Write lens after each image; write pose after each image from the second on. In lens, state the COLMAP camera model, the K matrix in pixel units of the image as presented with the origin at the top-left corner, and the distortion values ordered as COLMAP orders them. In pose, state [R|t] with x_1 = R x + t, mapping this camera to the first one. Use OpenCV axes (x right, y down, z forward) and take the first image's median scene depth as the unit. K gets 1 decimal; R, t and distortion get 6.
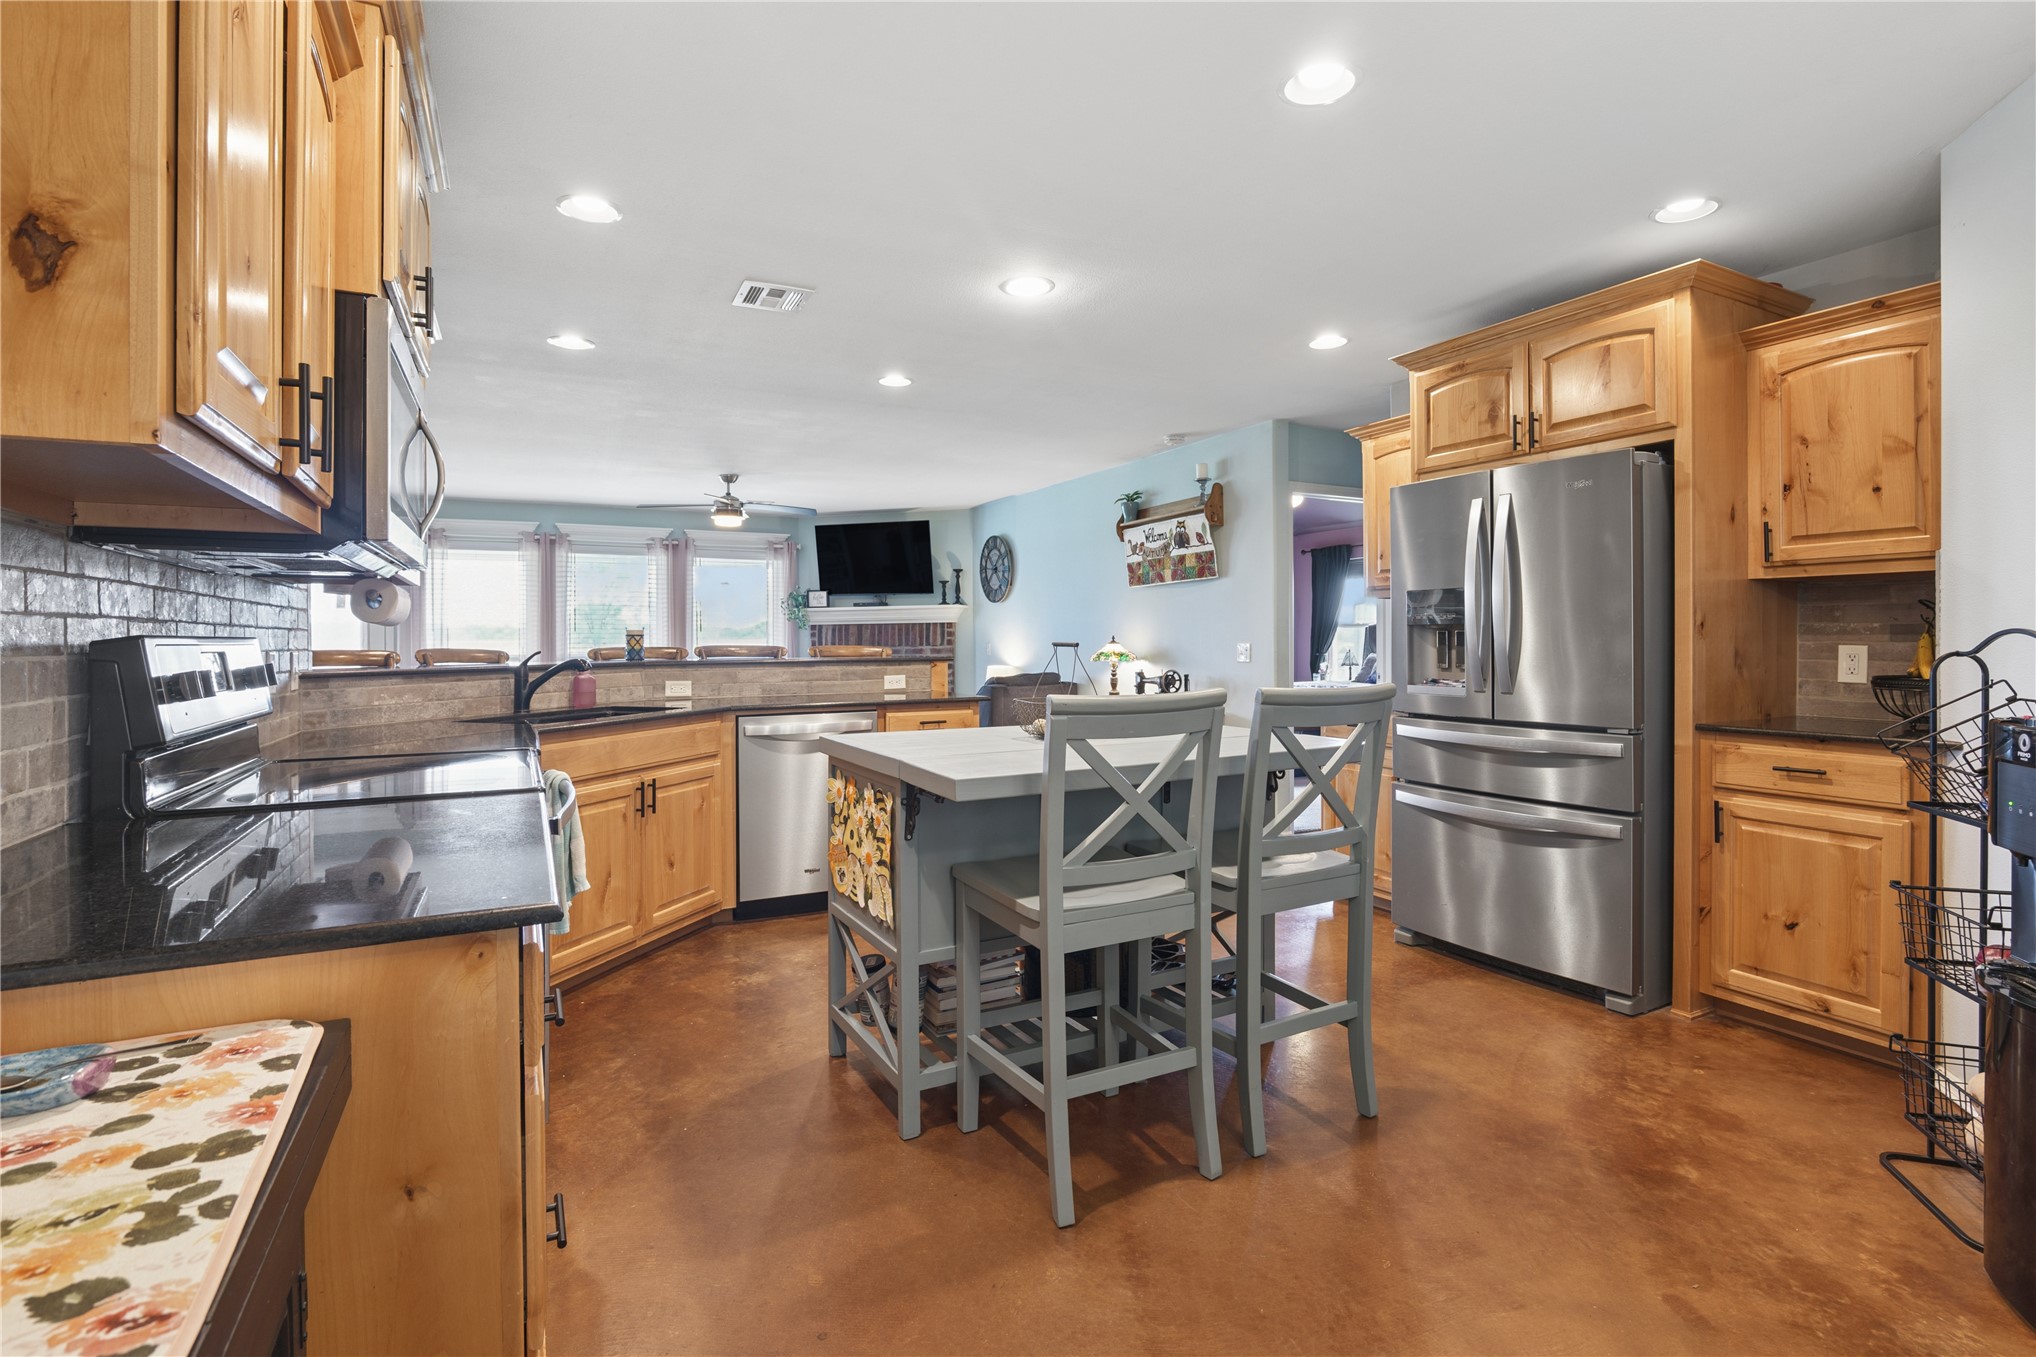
lens RADIAL K [[953.2, 0, 1023.9], [0, 953.2, 617.6], [0, 0, 1]] dist [-0.018704, 0.003112]
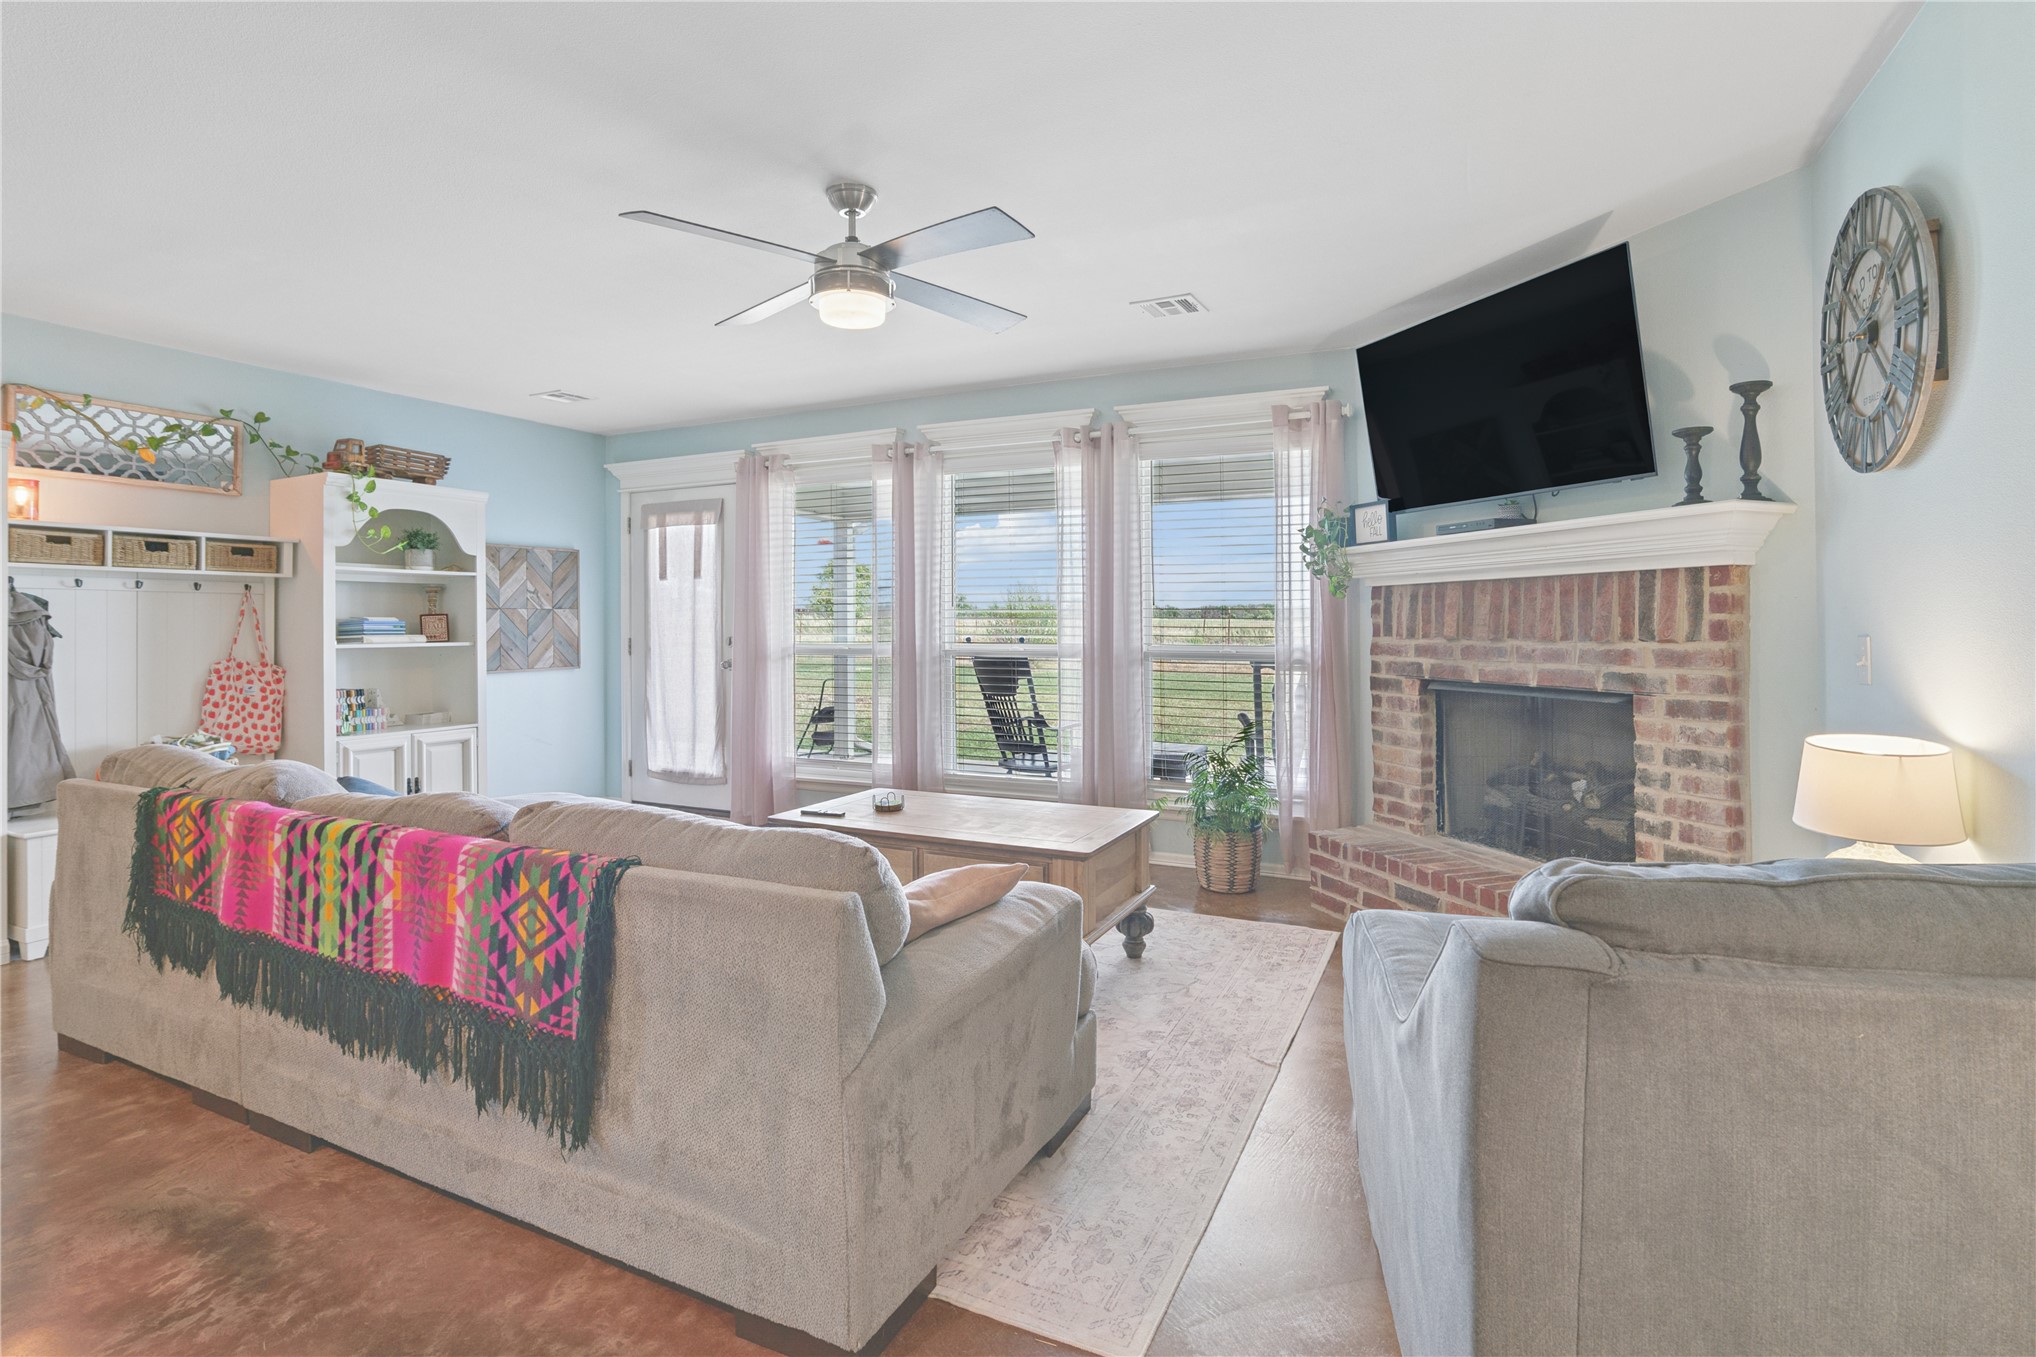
lens RADIAL K [[953.2, 0, 1042.7], [0, 953.2, 621.4], [0, 0, 1]] dist [-0.018704, 0.003112]
pose [[0.606143, 0.002256, -0.795352, 0.033515], [0.018372, 0.999689, 0.016837, 0.015604], [0.795143, -0.024818, 0.605913, 0.732428]]
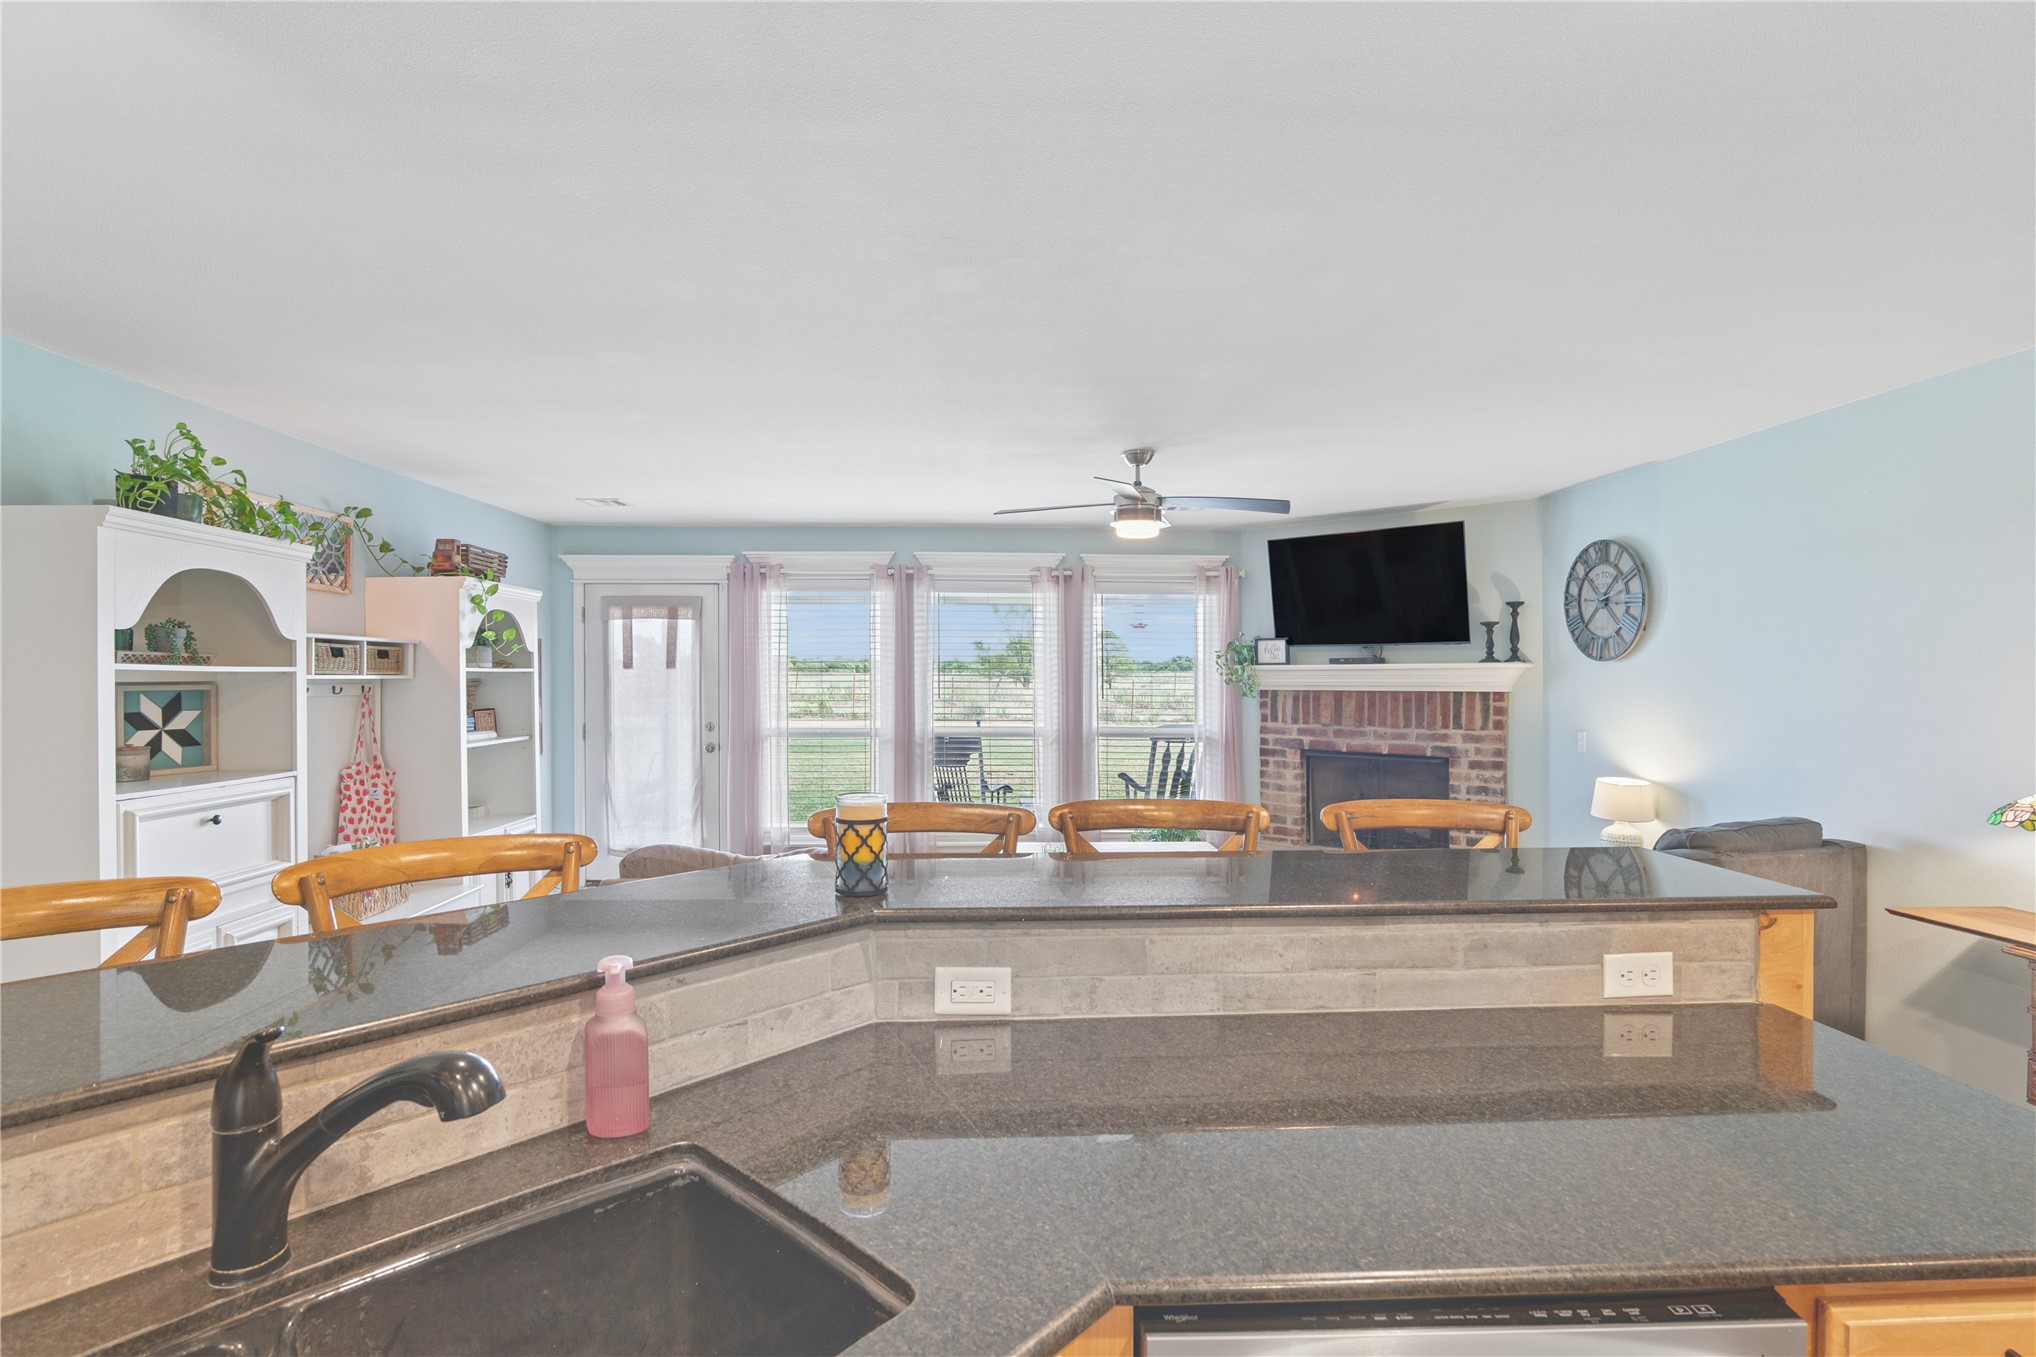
lens RADIAL K [[953.2, 0, 1014.2], [0, 953.2, 679.3], [0, 0, 1]] dist [-0.018704, 0.003112]
pose [[0.905126, 0.010834, -0.425006, -0.113098], [0.001233, 0.999604, 0.028107, -0.022298], [0.425142, -0.025964, 0.904754, 0.379624]]
